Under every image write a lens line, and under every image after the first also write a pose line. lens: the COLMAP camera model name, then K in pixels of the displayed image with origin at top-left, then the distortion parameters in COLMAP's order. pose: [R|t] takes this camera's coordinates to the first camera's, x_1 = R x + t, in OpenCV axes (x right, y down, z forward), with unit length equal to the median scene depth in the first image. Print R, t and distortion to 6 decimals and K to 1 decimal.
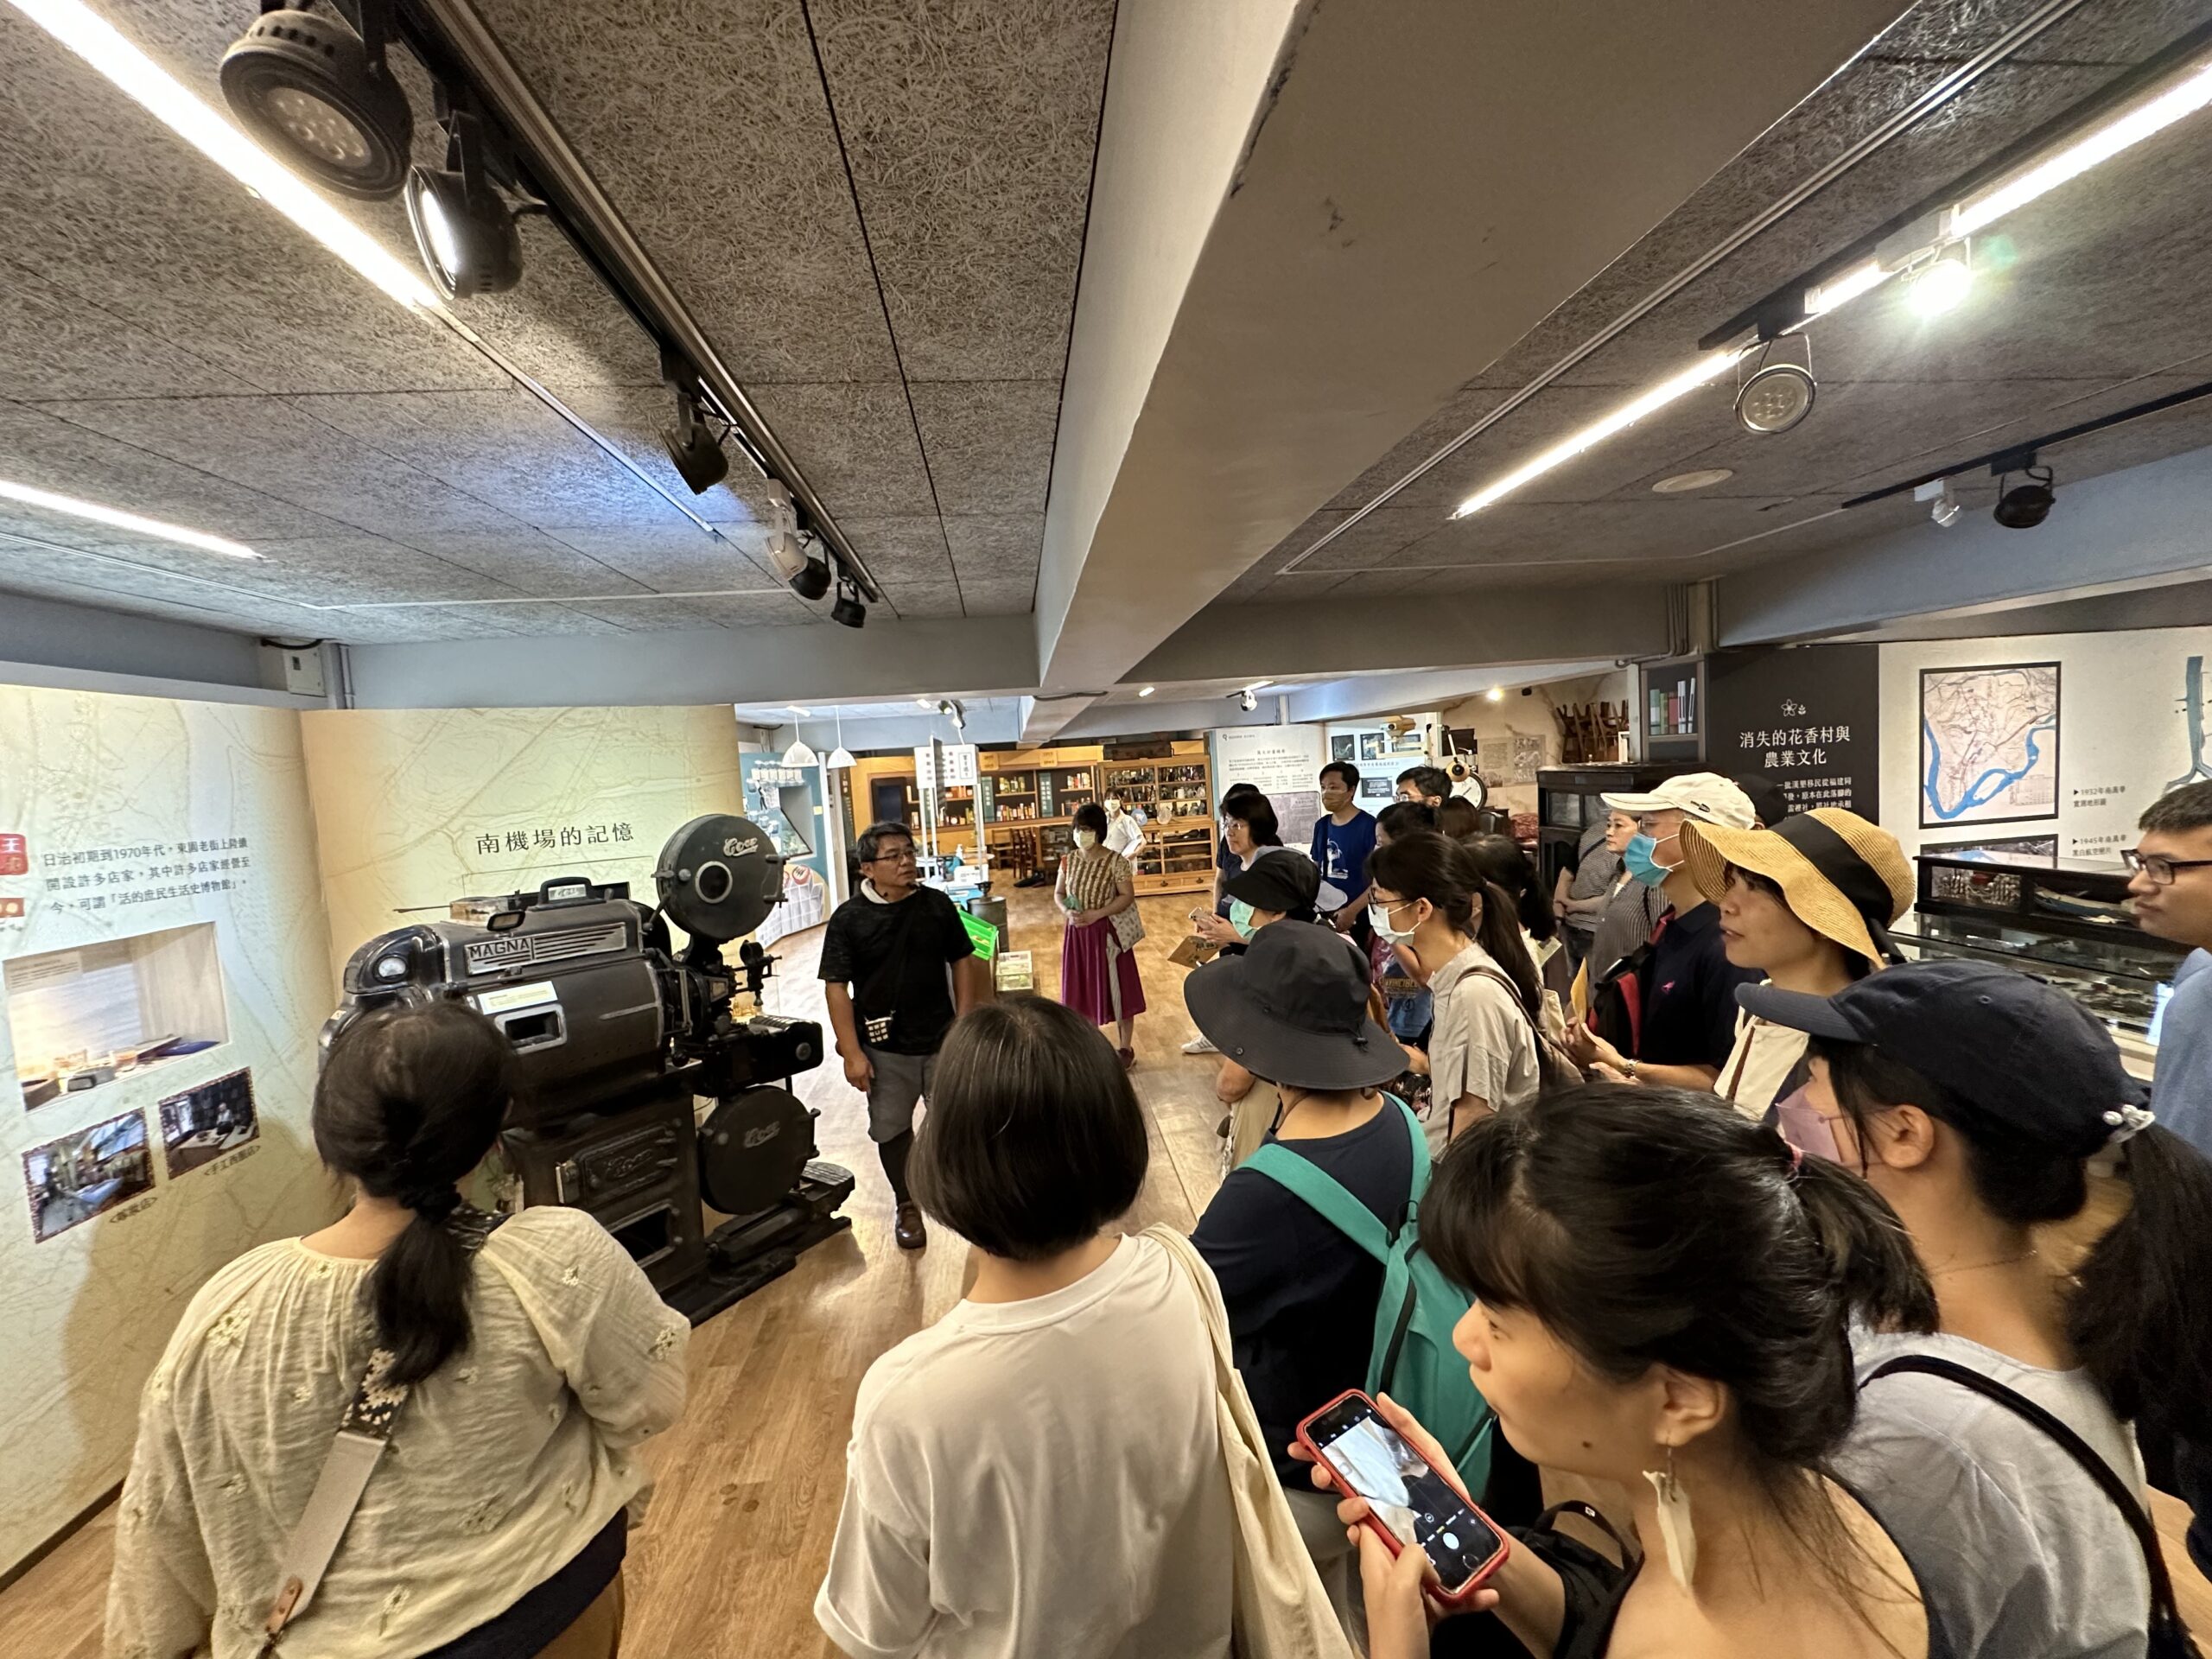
lens RADIAL K [[887.7, 0, 1110.0], [0, 887.7, 827.9], [0, 0, 1]] dist [0.000039, 0.000014]
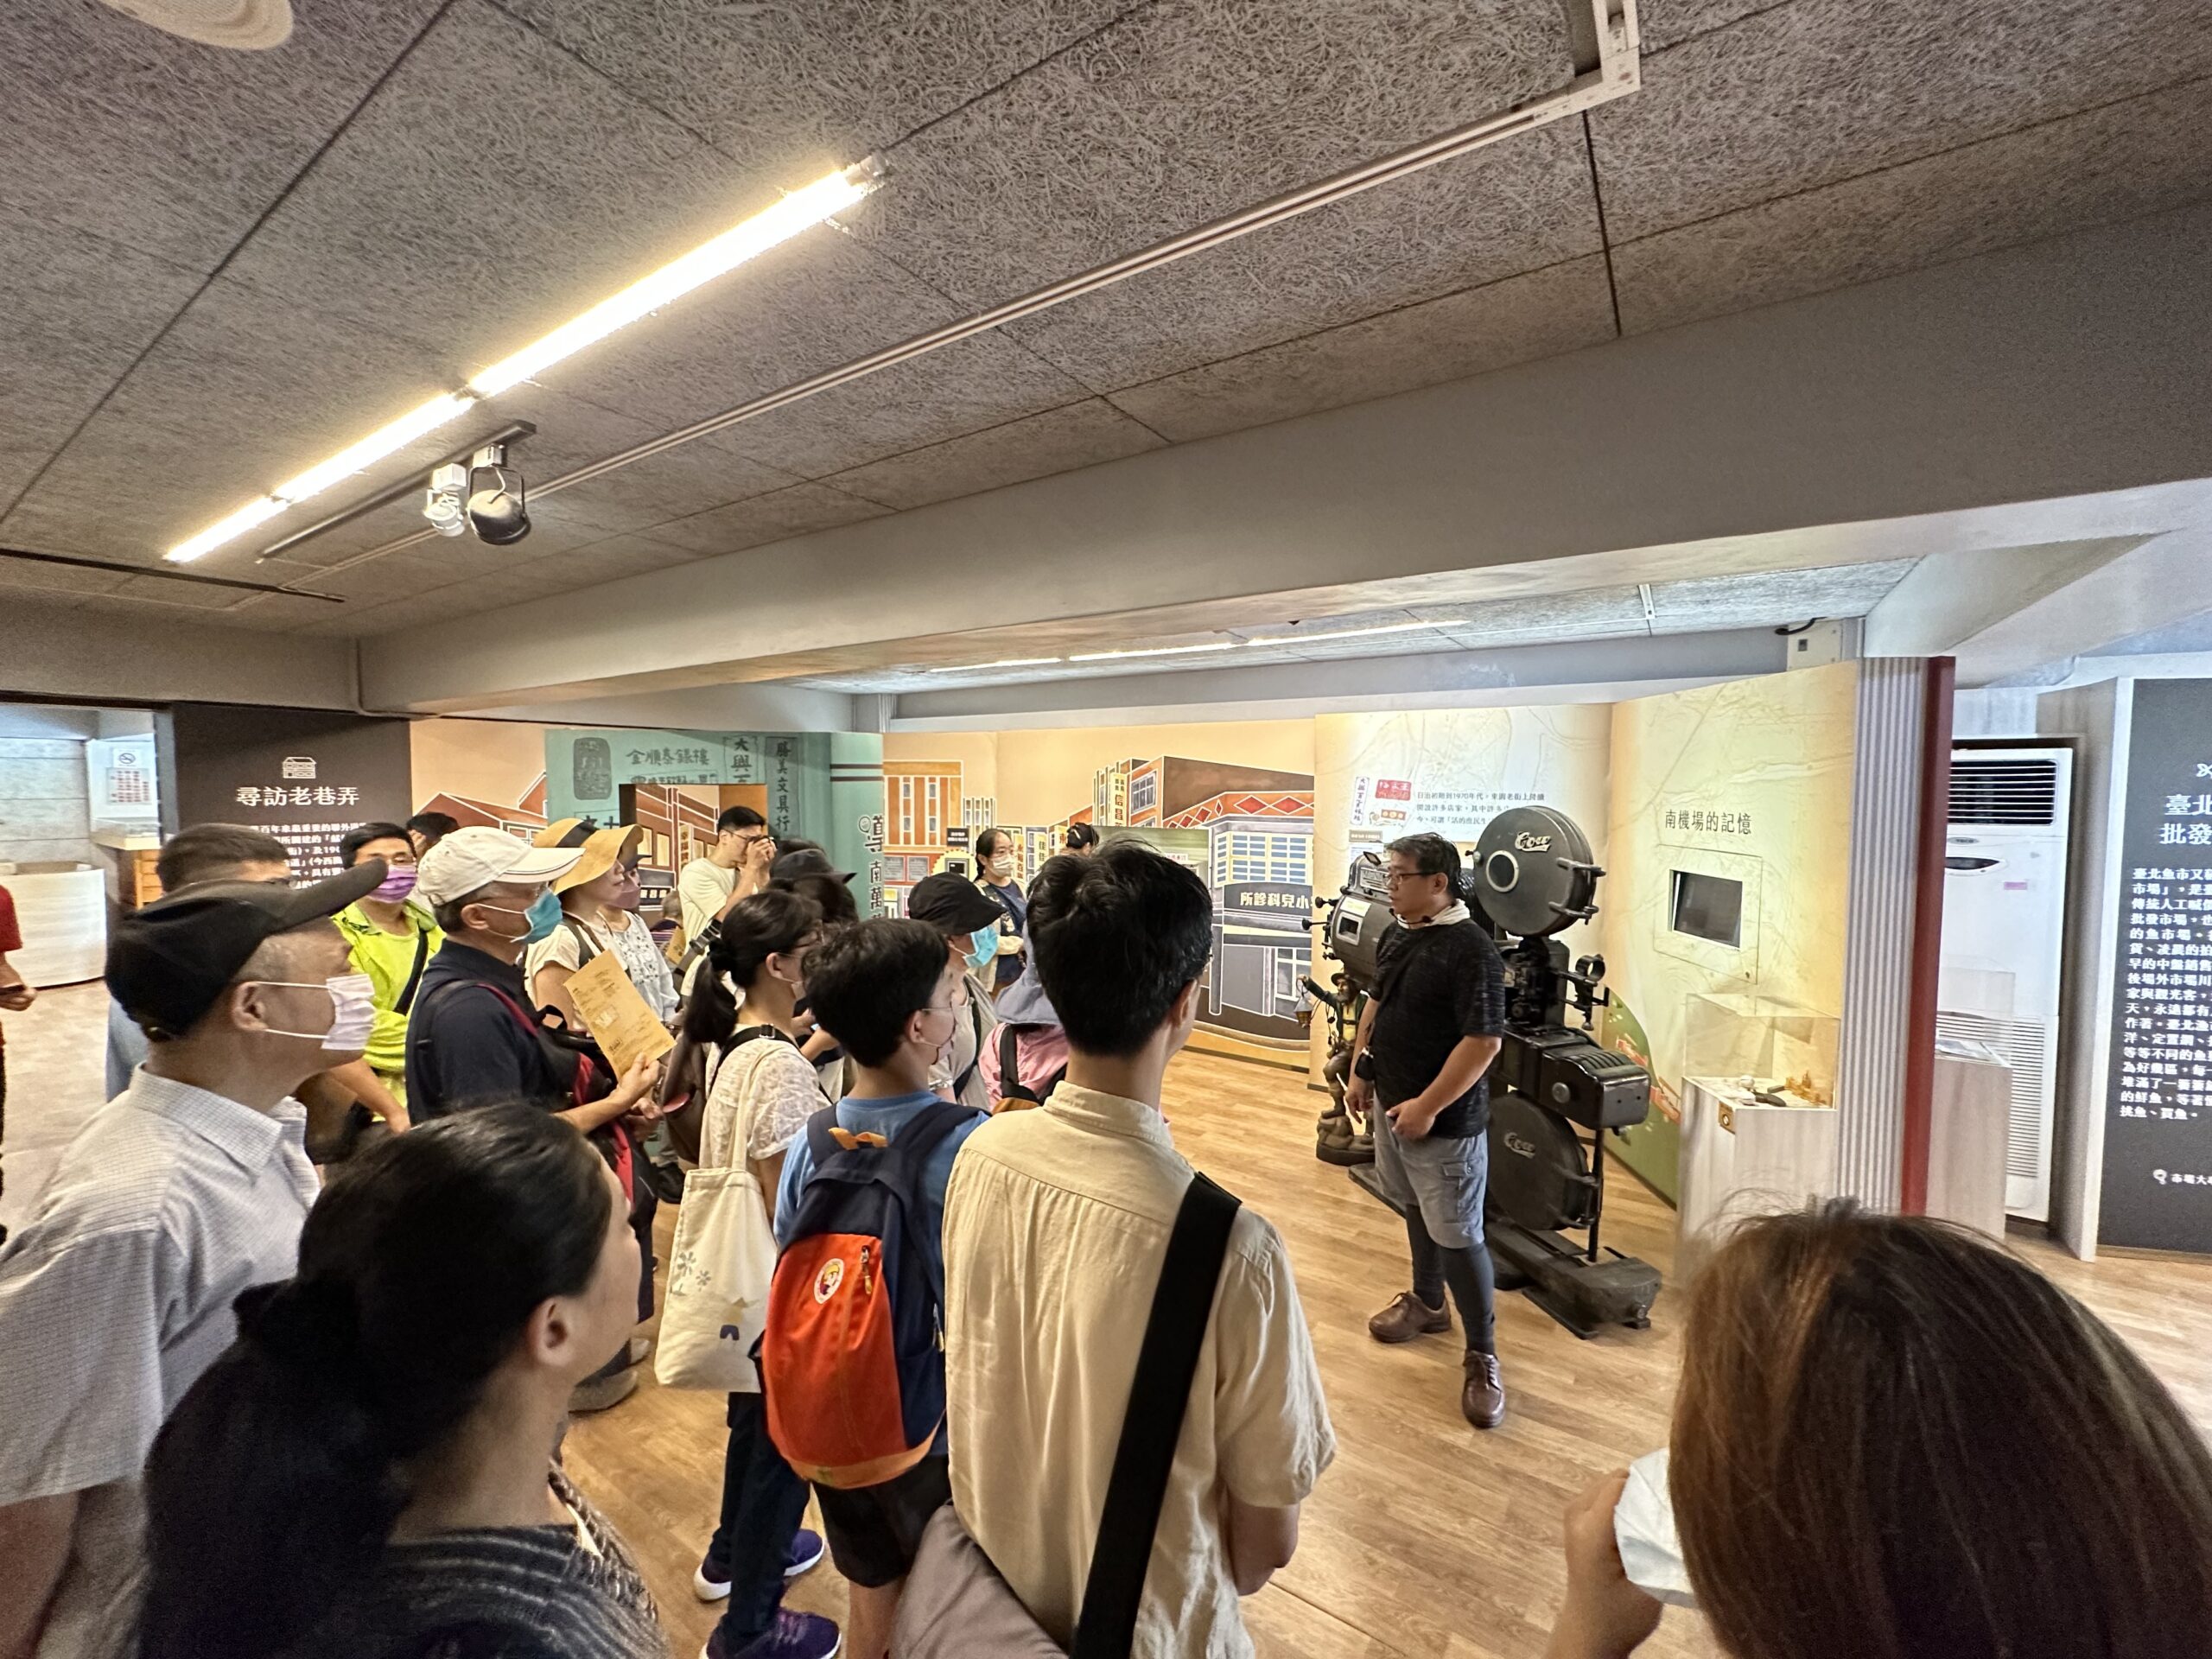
lens RADIAL K [[887.7, 0, 1107.4], [0, 887.7, 830.2], [0, 0, 1]] dist [0.000039, 0.000014]
pose [[-0.643564, 0.103938, -0.758302, 0.774230], [-0.016582, 0.988611, 0.149579, -0.165943], [0.765213, 0.108838, -0.634510, 1.631064]]
